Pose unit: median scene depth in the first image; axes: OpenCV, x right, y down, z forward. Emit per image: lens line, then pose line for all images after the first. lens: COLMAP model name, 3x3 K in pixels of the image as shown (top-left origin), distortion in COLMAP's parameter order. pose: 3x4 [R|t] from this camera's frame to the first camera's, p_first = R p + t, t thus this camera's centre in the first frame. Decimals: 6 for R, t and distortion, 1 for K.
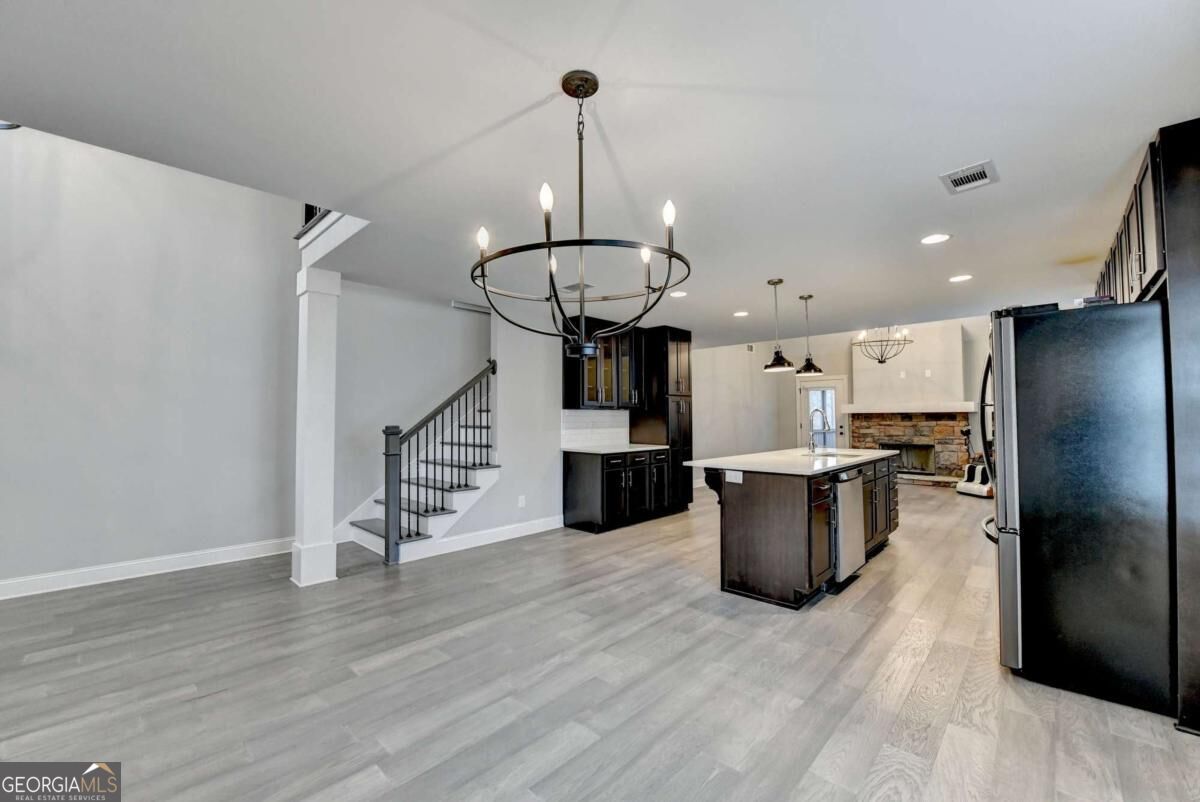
lens RADIAL K [[494.7, 0, 587.5], [0, 494.7, 402.6], [0, 0, 1]] dist [-0.016984, -0.002328]
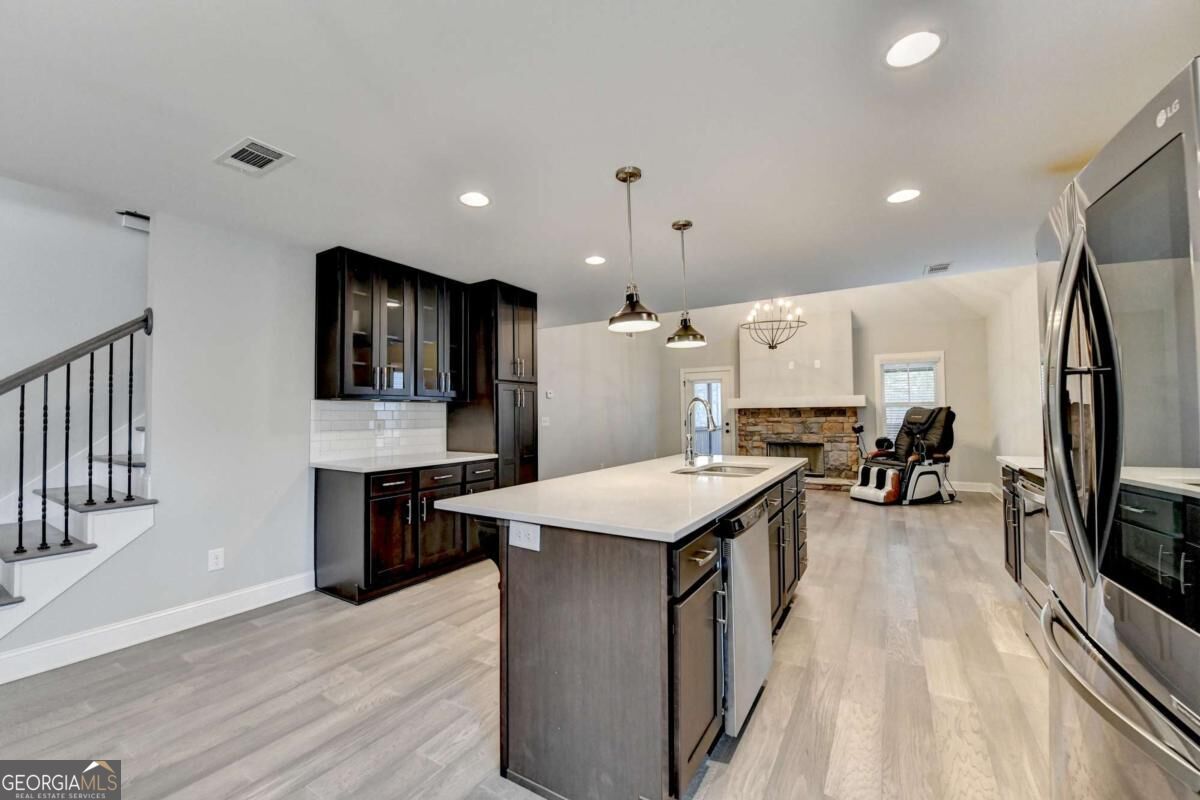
lens RADIAL K [[494.7, 0, 596.1], [0, 494.7, 401.5], [0, 0, 1]] dist [-0.016984, -0.002328]
pose [[0.975778, 0.001564, 0.218755, 0.141811], [-0.001955, 0.999997, 0.001572, 0.012391], [-0.218752, -0.001962, 0.975778, 0.289471]]
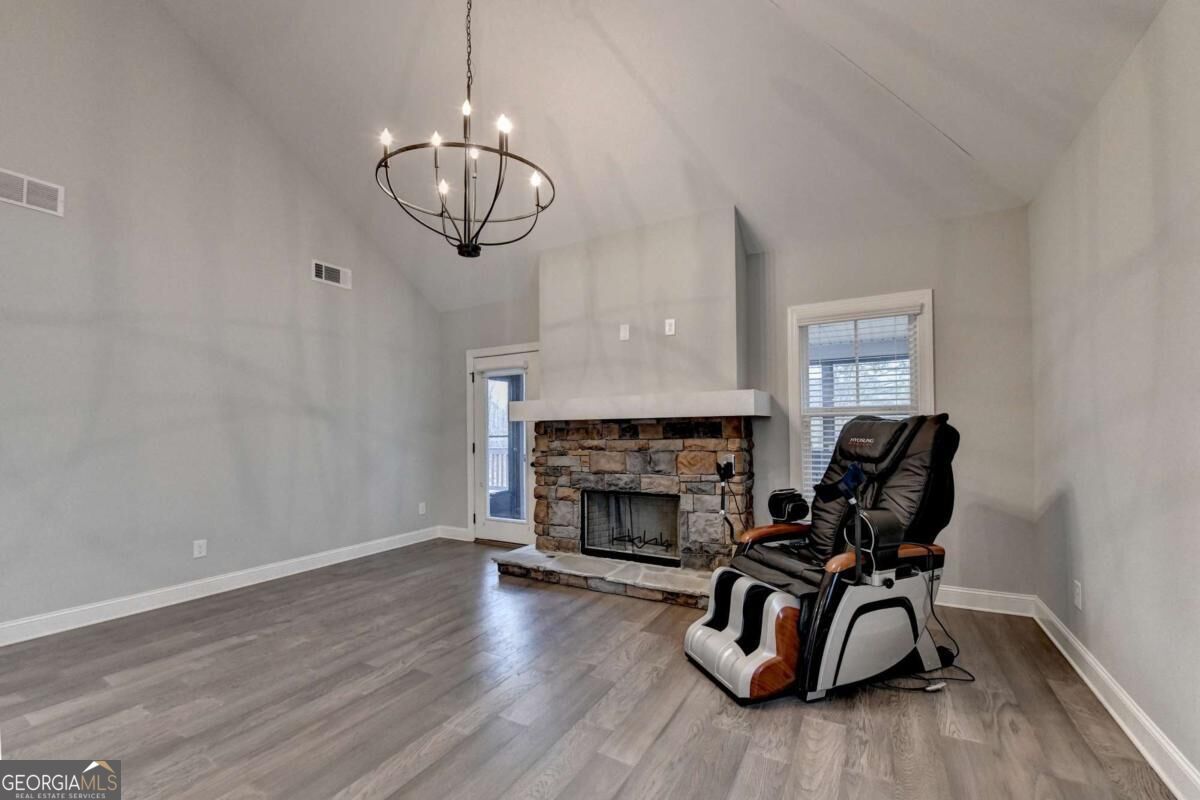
lens RADIAL K [[494.7, 0, 614.1], [0, 494.7, 426.7], [0, 0, 1]] dist [-0.016984, -0.002328]
pose [[0.965533, -0.003267, 0.260261, 0.747961], [-0.002123, 0.999789, 0.020426, 0.025996], [-0.260273, -0.020275, 0.965322, 0.833472]]
